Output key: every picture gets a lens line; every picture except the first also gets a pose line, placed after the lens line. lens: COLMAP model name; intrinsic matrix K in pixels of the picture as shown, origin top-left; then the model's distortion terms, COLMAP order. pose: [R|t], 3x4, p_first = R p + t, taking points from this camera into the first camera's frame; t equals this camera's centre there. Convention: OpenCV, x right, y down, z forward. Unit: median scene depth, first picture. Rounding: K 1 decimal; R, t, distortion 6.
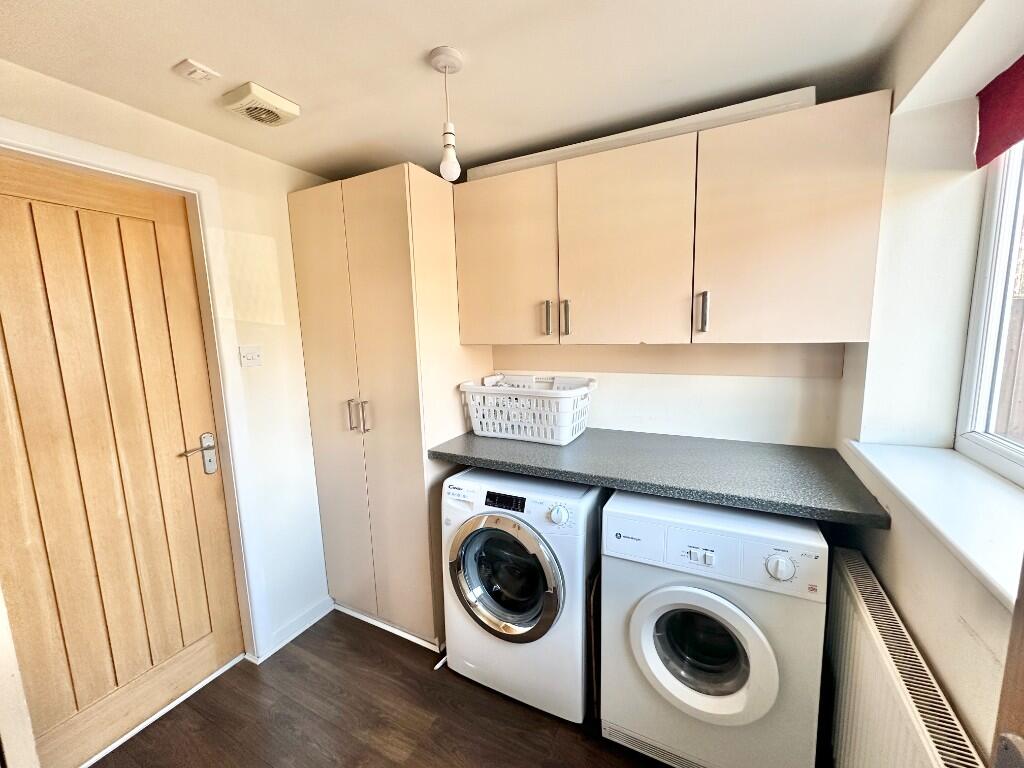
lens RADIAL K [[408.7, 0, 512.7], [0, 408.7, 384.4], [0, 0, 1]] dist [-0.000558, 0.000362]
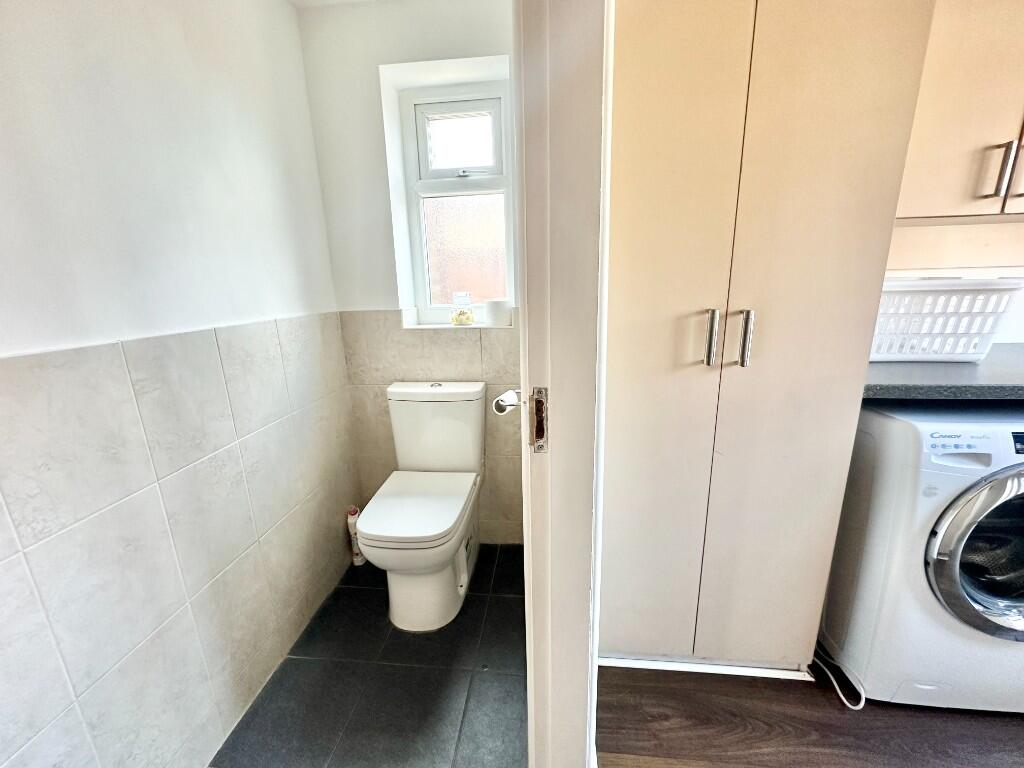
lens RADIAL K [[408.7, 0, 512.7], [0, 408.7, 384.4], [0, 0, 1]] dist [-0.000558, 0.000362]
pose [[0.931369, -0.088273, 0.353213, -0.881992], [0.054575, 0.993050, 0.104273, 0.068423], [-0.359963, -0.077840, 0.929714, 0.608759]]
